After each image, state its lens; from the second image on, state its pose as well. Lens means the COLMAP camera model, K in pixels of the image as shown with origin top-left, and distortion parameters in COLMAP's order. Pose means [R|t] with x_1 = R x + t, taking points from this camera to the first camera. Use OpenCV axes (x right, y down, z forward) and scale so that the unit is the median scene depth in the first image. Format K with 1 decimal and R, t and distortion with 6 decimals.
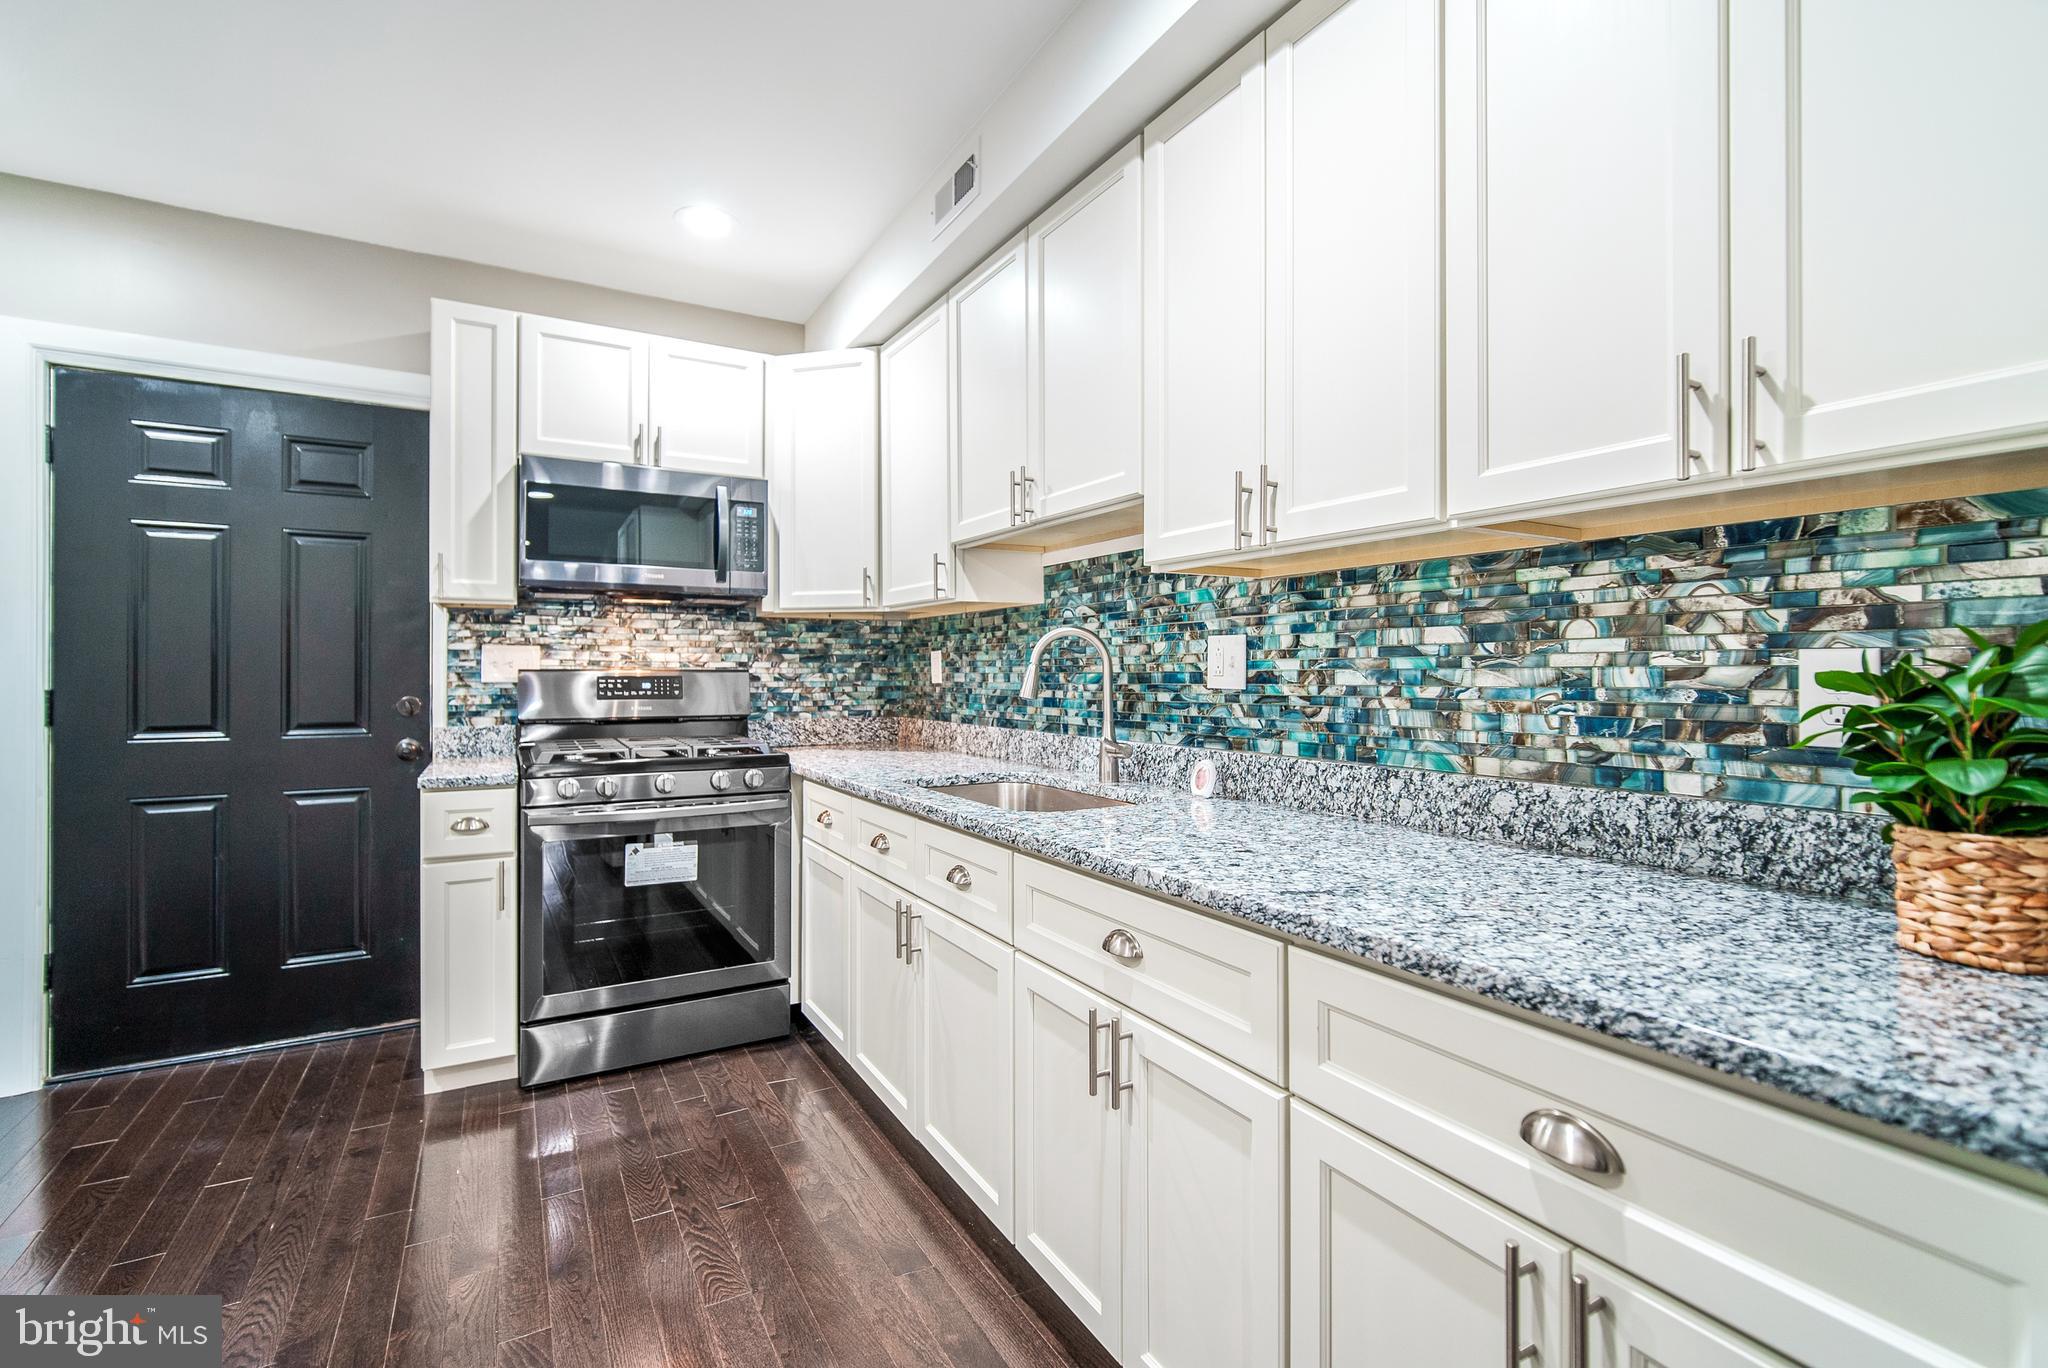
lens RADIAL K [[910.6, 0, 1025.2], [0, 910.6, 669.7], [0, 0, 1]] dist [-0.014482, 0.005313]
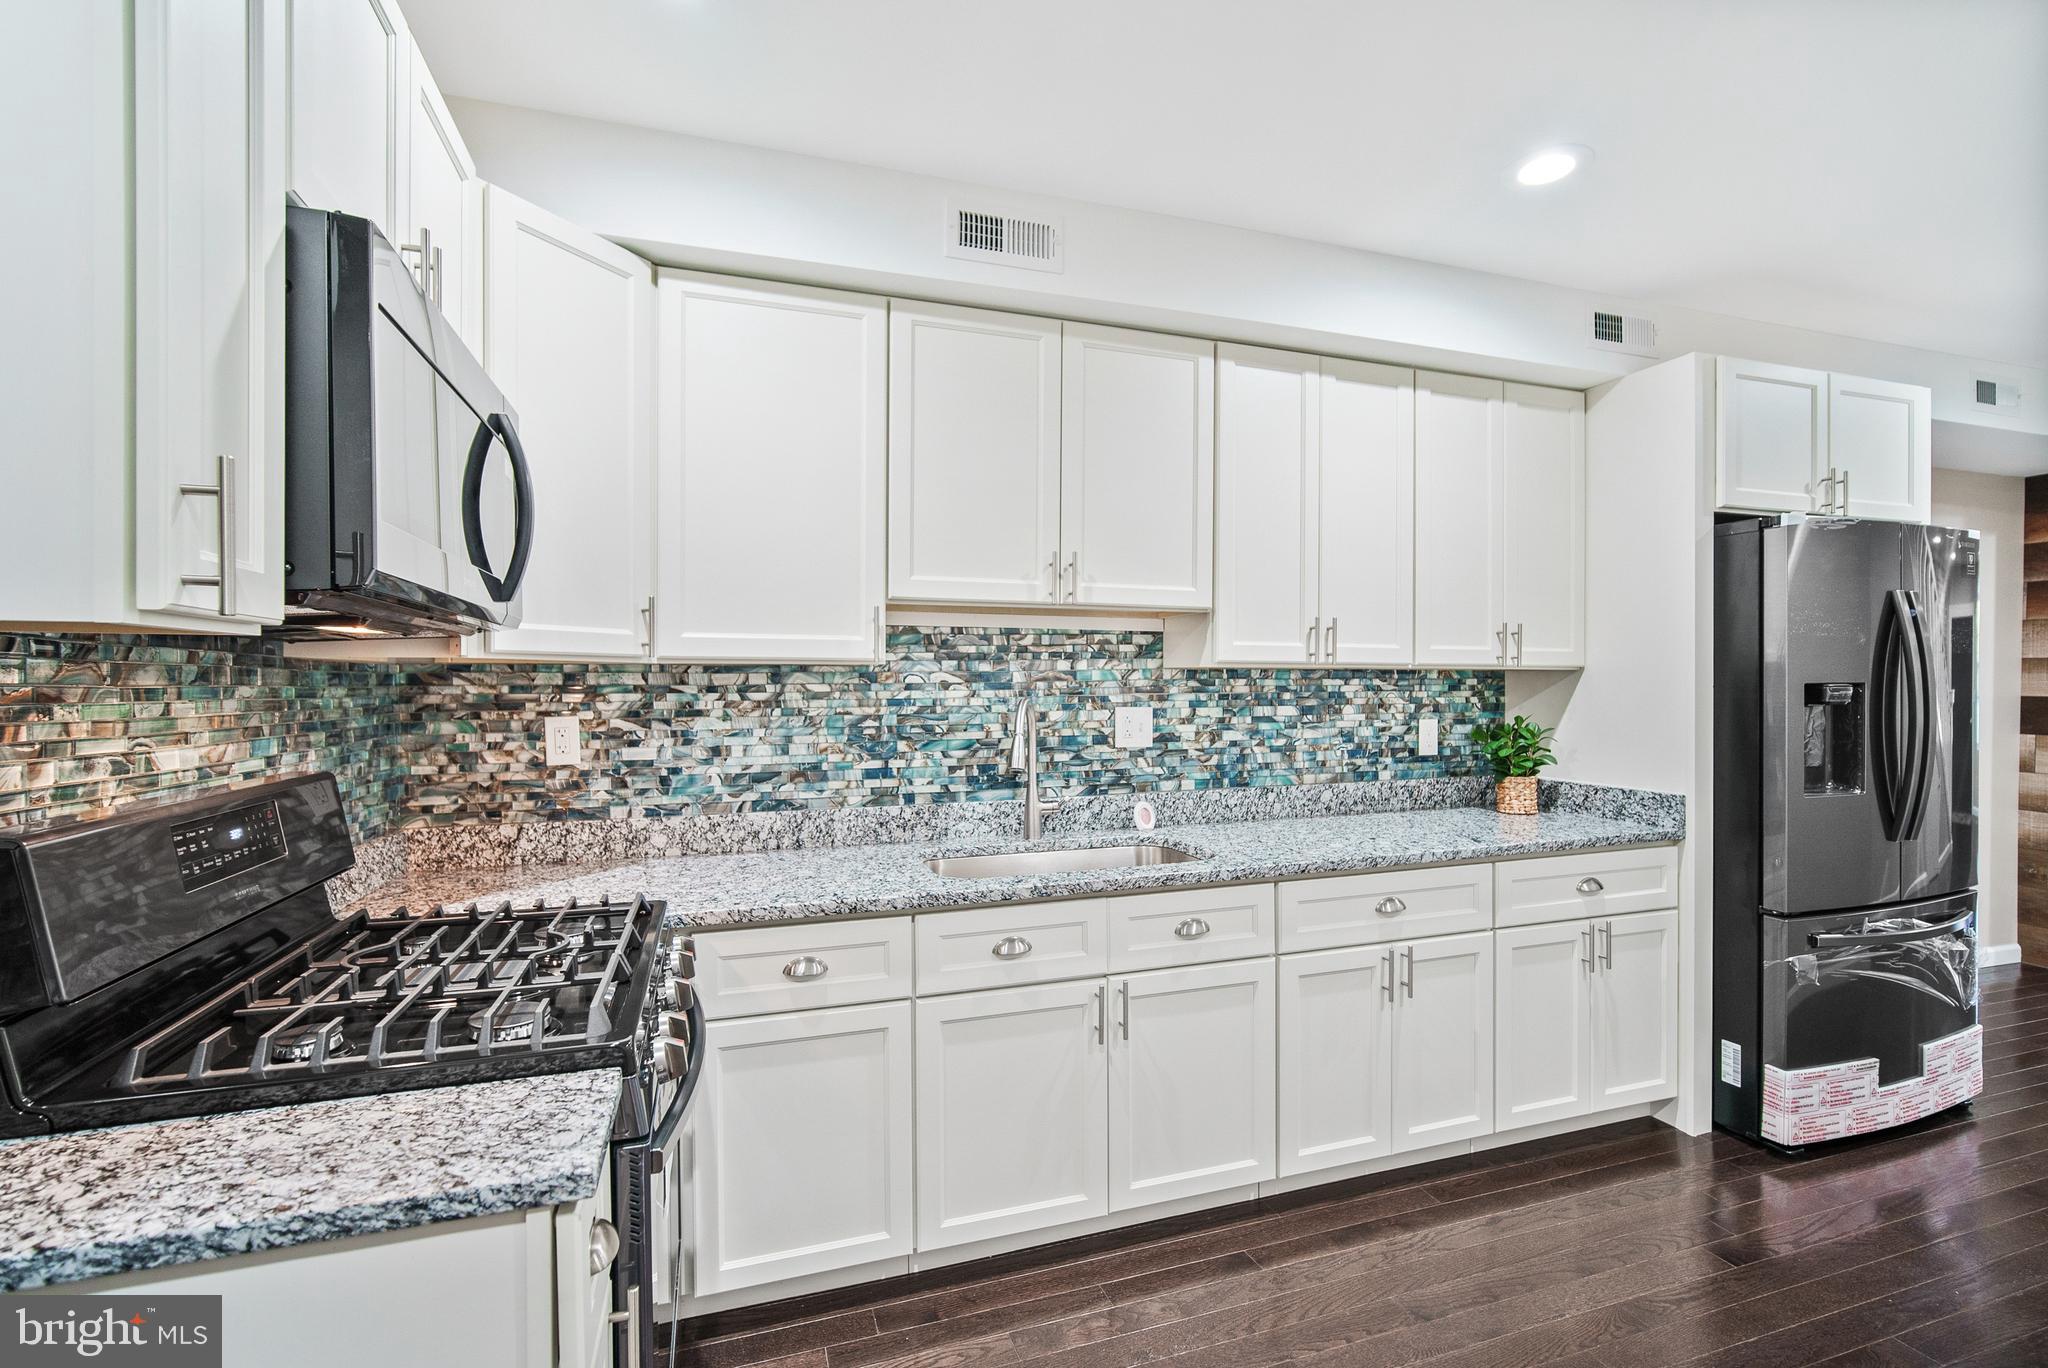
lens RADIAL K [[910.6, 0, 1029.2], [0, 910.6, 689.0], [0, 0, 1]] dist [-0.014482, 0.005313]
pose [[0.201969, -0.006815, 0.979368, -0.980168], [0.001223, 0.999977, 0.006707, -0.064532], [-0.979391, -0.000157, 0.201973, 0.773586]]
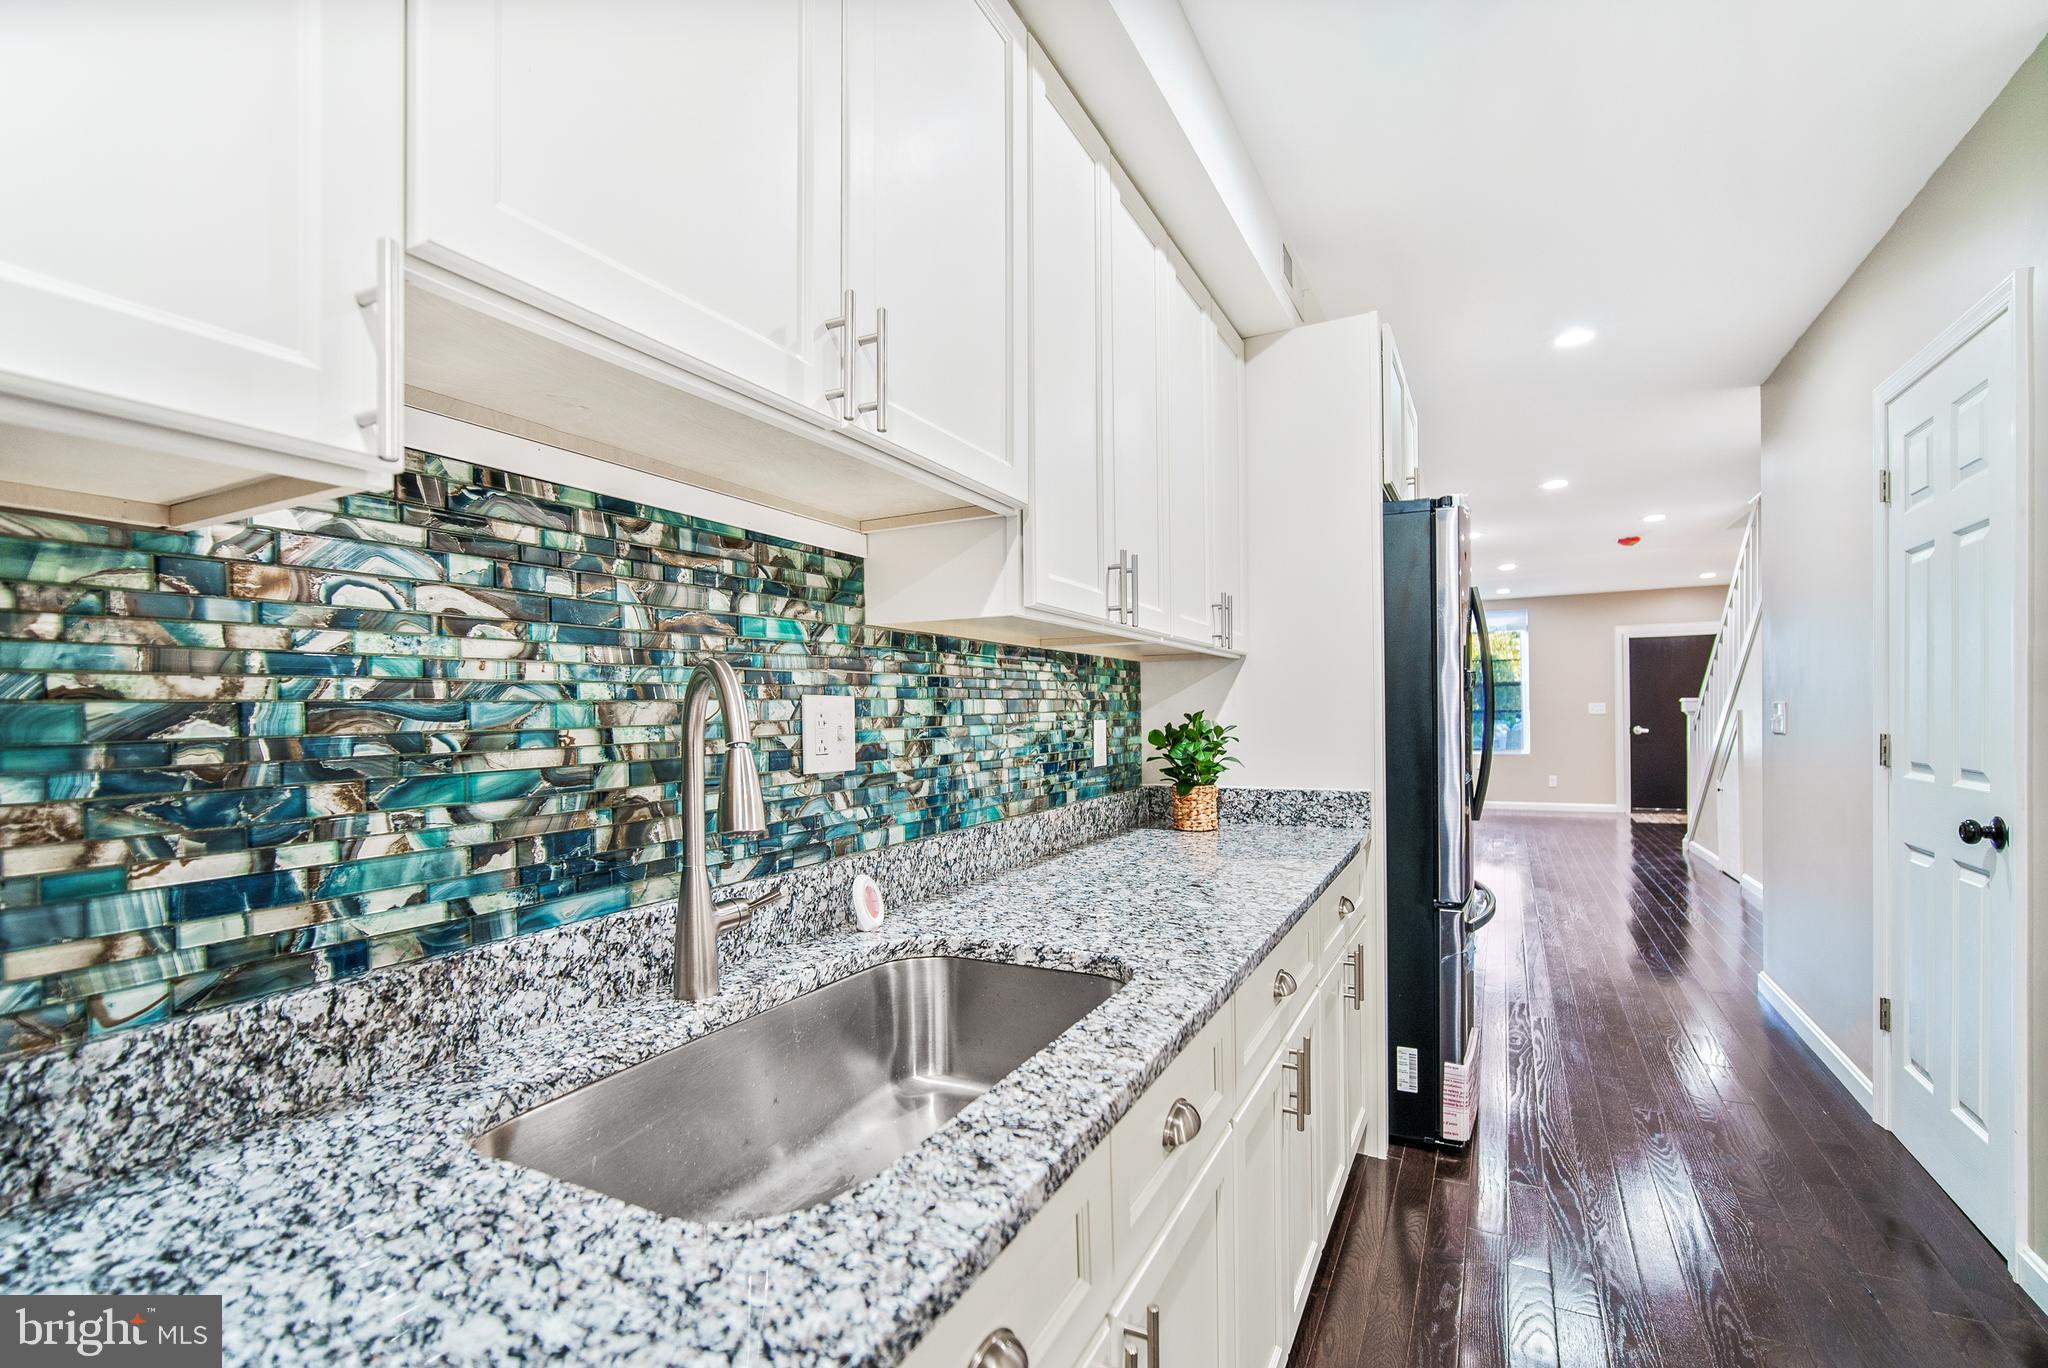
lens RADIAL K [[910.6, 0, 1006.2], [0, 910.6, 718.9], [0, 0, 1]] dist [-0.014482, 0.005313]
pose [[-0.524451, 0.002111, 0.851438, -0.387927], [0.013334, 0.999895, 0.005734, -0.019366], [-0.851336, 0.014361, -0.524424, 1.097625]]
